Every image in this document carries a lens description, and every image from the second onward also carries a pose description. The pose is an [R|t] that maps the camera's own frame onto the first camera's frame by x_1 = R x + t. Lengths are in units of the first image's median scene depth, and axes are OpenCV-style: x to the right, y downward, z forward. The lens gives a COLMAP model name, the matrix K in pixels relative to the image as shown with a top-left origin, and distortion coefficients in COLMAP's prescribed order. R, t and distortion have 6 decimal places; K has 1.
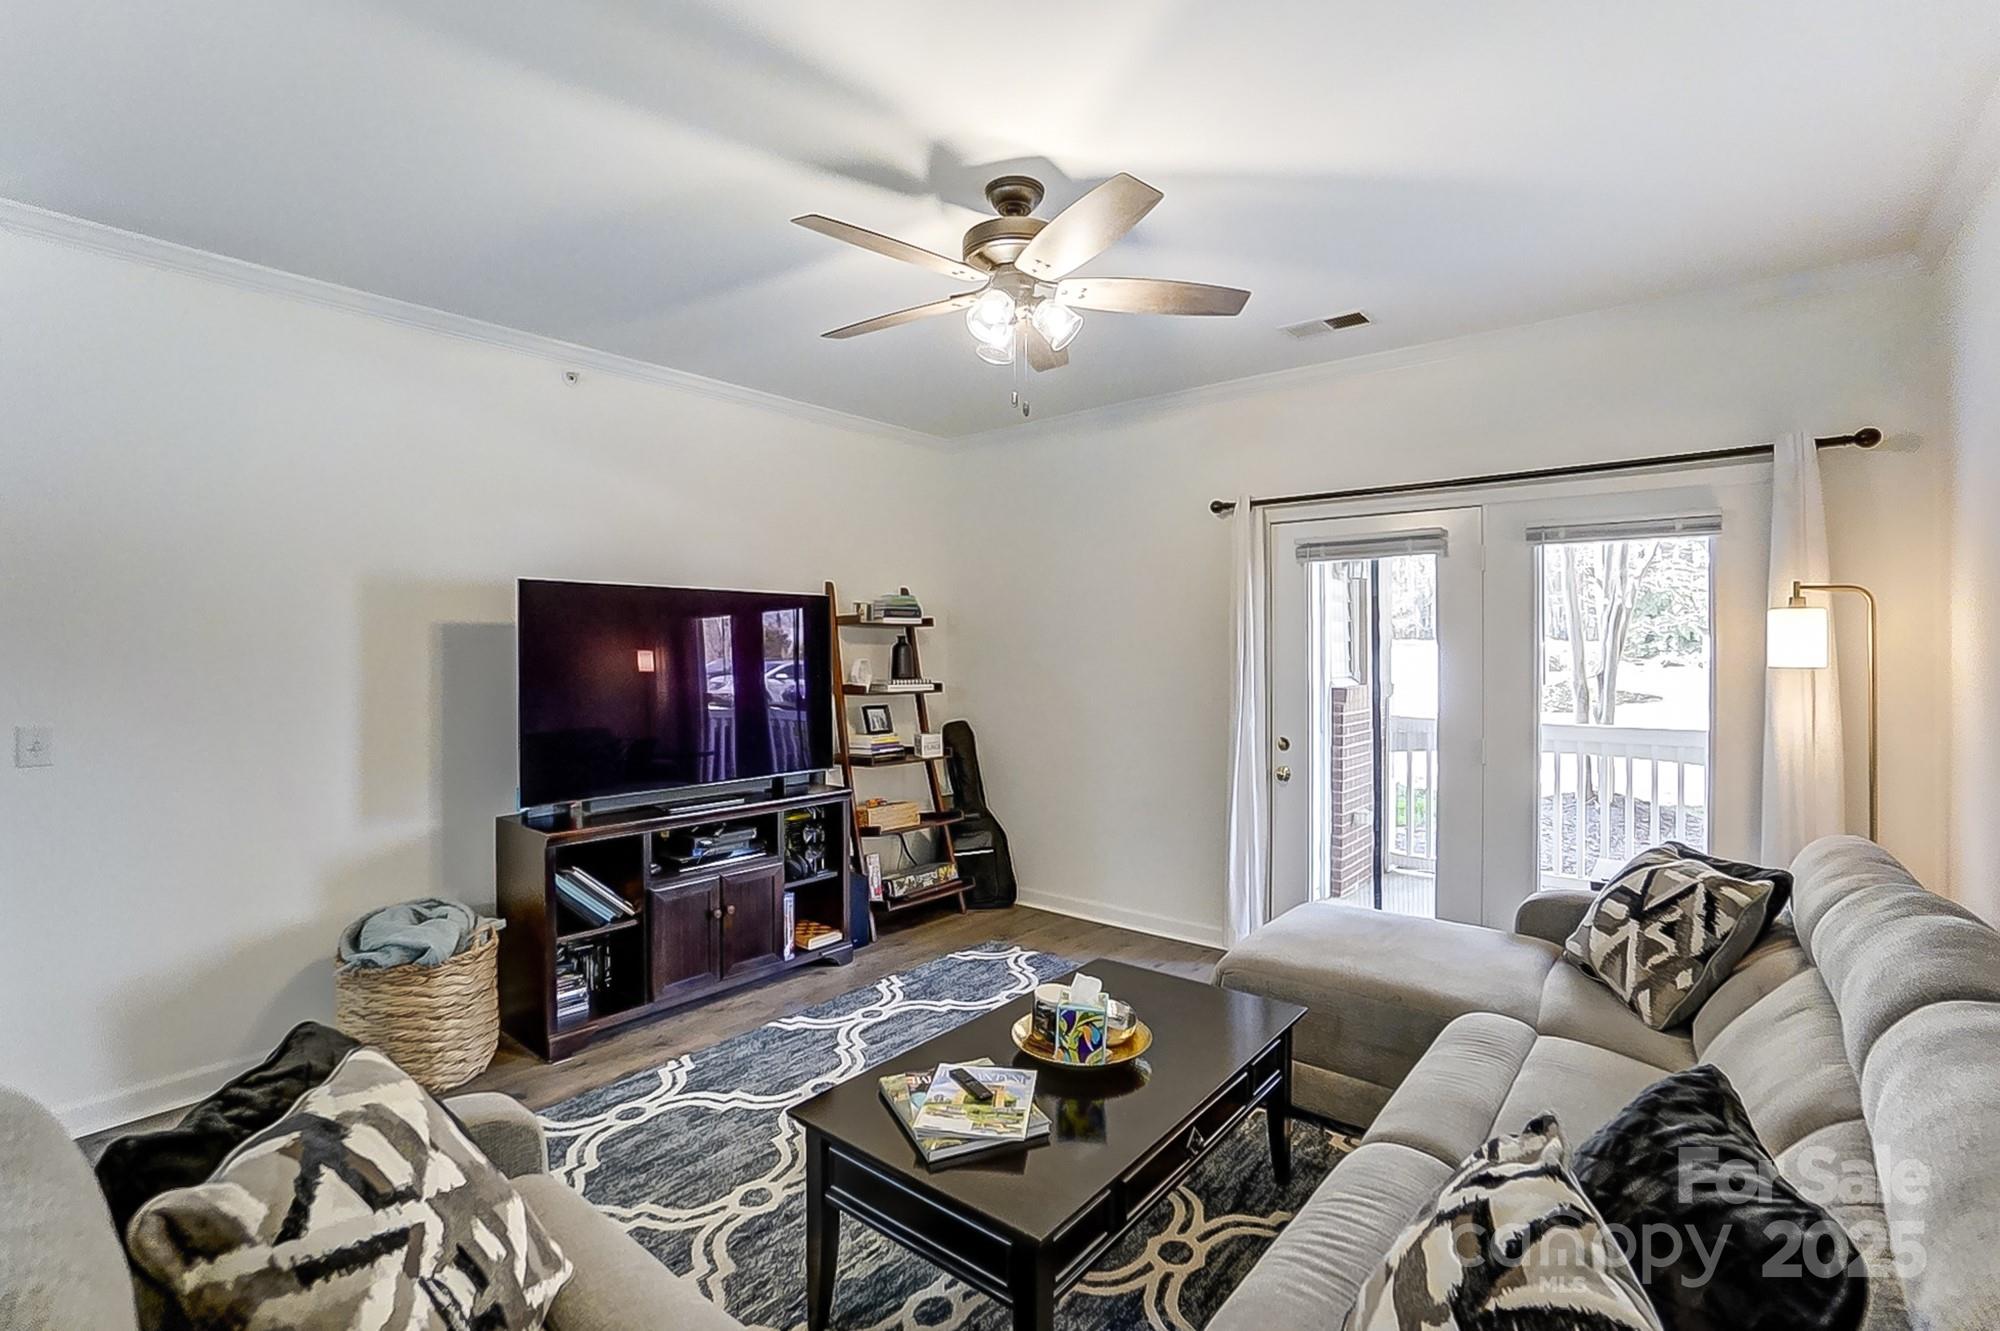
lens RADIAL K [[894.8, 0, 1001.3], [0, 894.8, 630.1], [0, 0, 1]] dist [-0.067025, 0.023848]
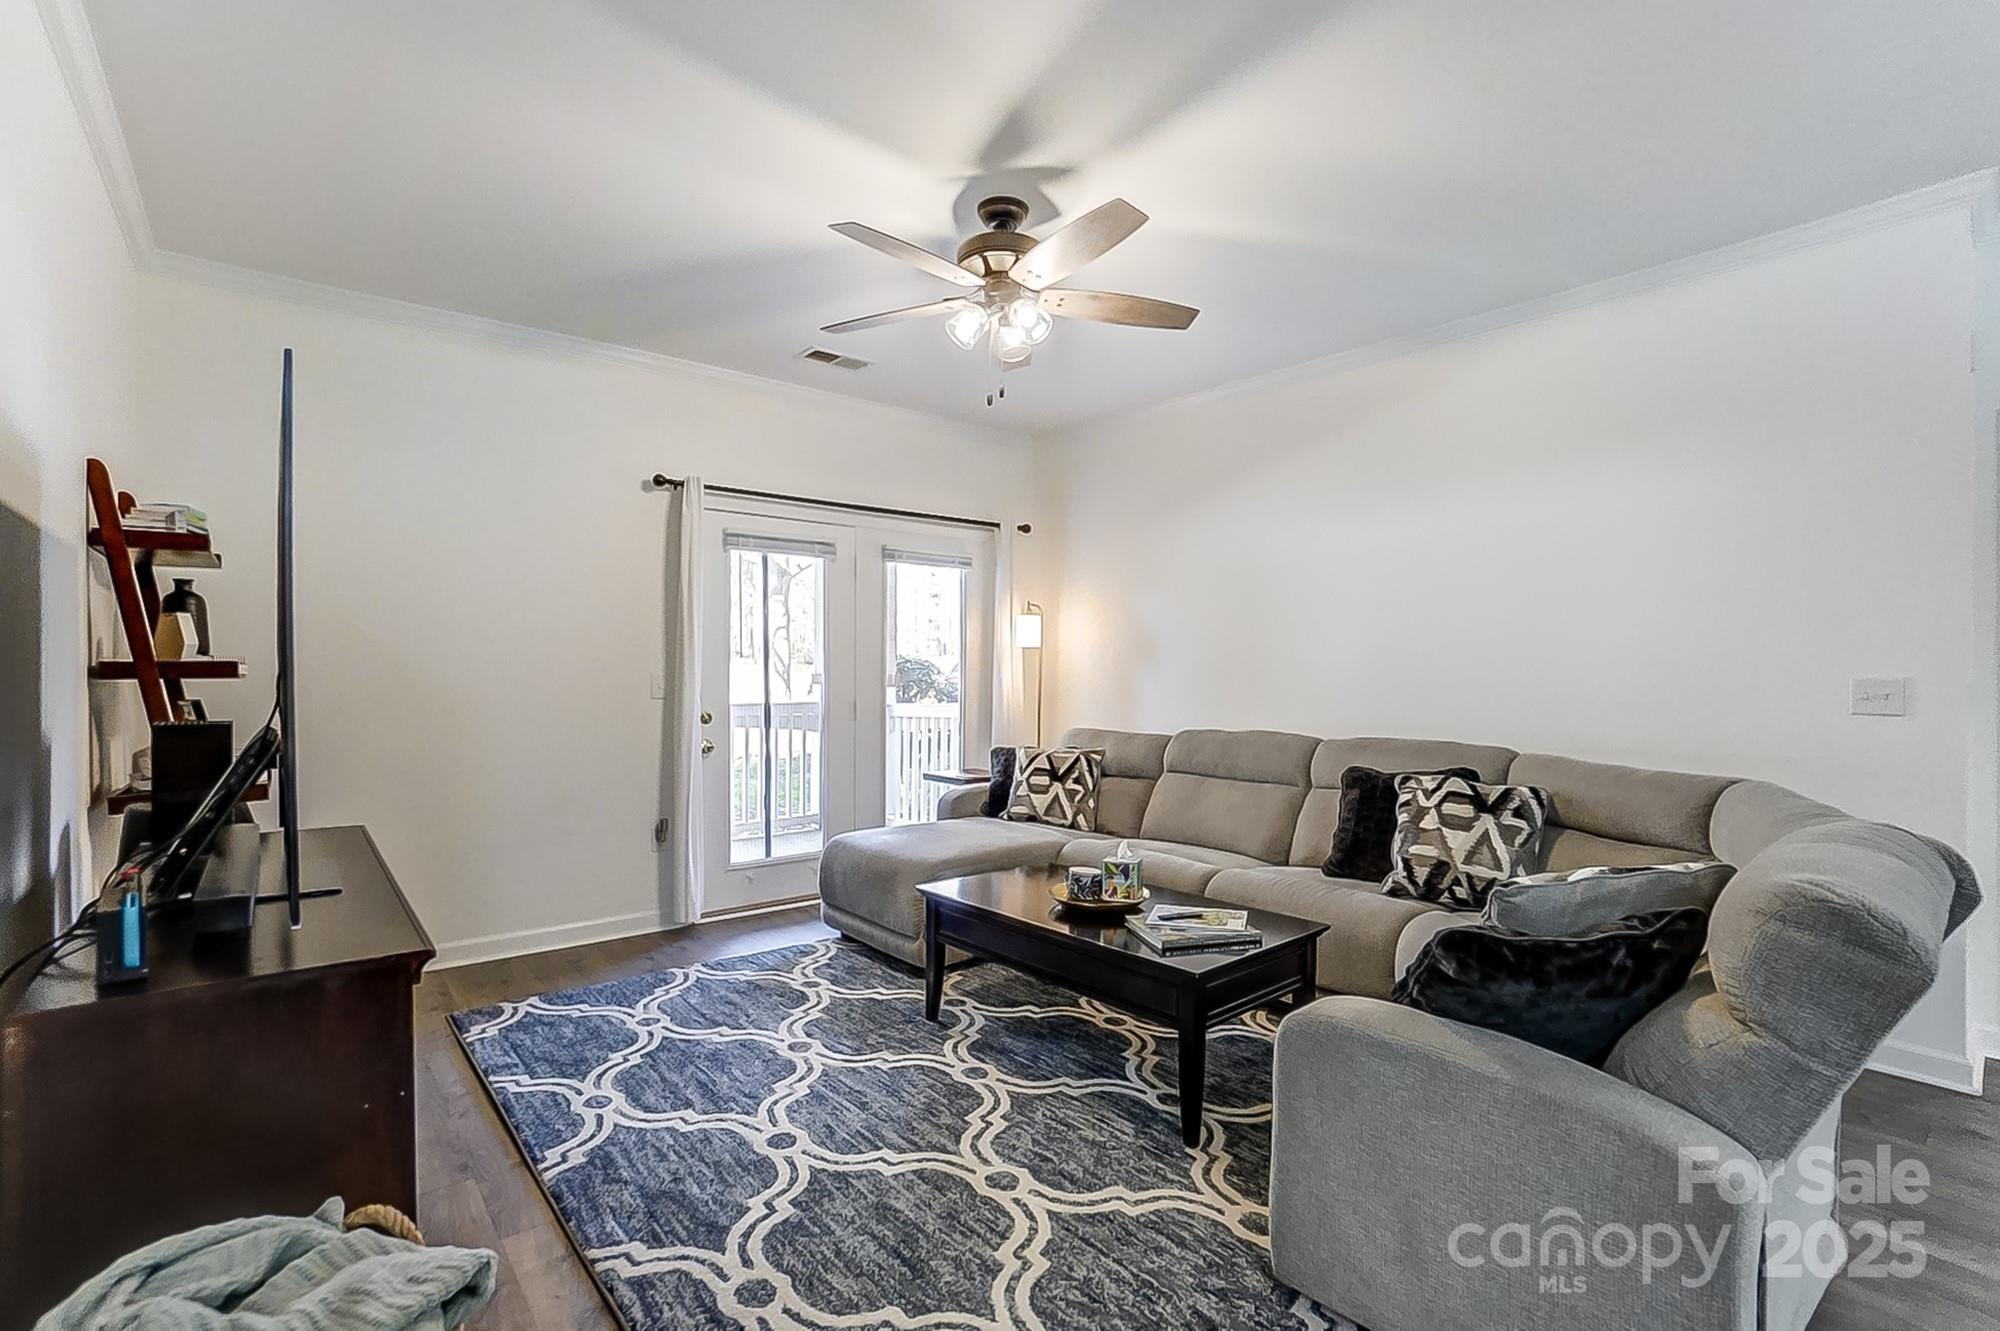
lens RADIAL K [[879.2, 0, 1000.0], [0, 879.2, 665.5], [0, 0, 1]] dist [-0.019726, 0.000019]
pose [[0.205314, -0.000322, 0.978696, -0.910503], [-0.027789, 0.999595, 0.006158, 0.070942], [-0.978302, -0.028461, 0.205222, 0.626789]]
